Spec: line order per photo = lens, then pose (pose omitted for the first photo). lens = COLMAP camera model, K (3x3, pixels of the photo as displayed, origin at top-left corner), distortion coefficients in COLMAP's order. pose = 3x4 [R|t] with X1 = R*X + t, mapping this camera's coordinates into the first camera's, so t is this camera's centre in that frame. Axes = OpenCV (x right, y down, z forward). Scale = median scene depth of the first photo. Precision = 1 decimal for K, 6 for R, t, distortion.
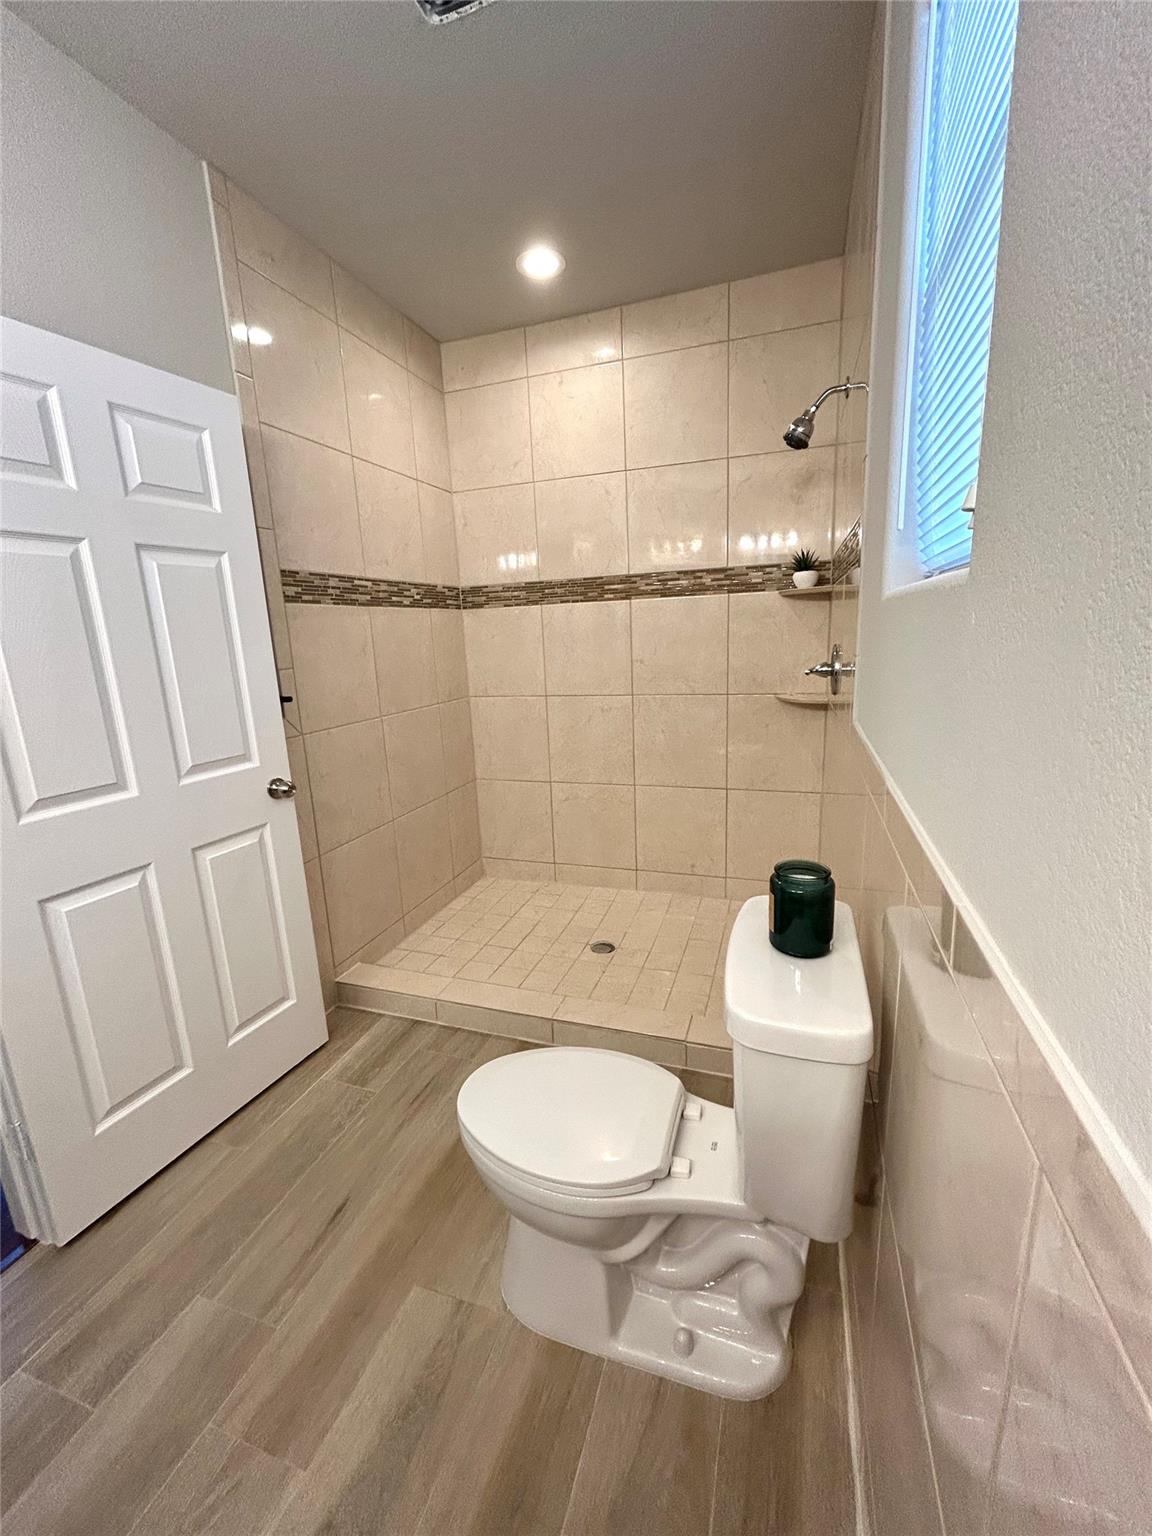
lens RADIAL K [[627.9, 0, 579.5], [0, 627.9, 766.9], [0, 0, 1]] dist [-0.003940, 0.000935]
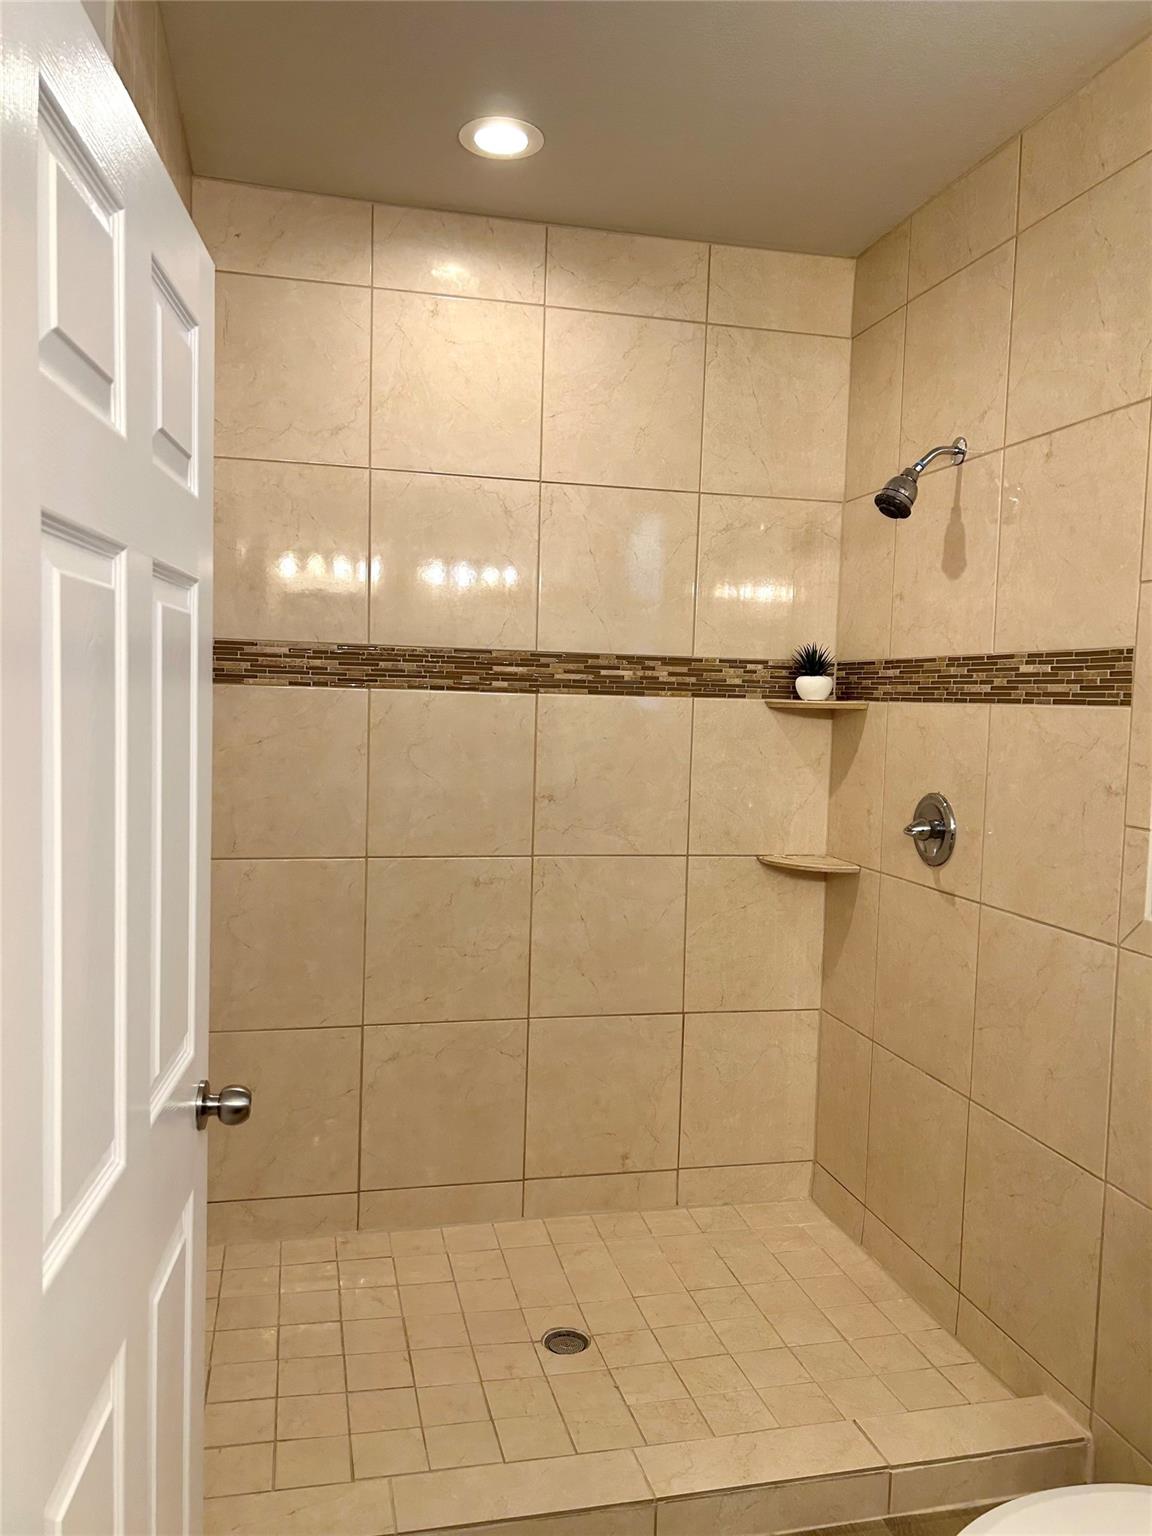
lens RADIAL K [[1158.6, 0, 565.3], [0, 1158.6, 782.4], [0, 0, 1]] dist [0.078619, -0.060490]
pose [[0.849696, 0.031259, 0.526346, -0.474792], [0.049439, 0.989120, -0.138554, -0.036930], [-0.524951, 0.143750, 0.838906, 0.103502]]
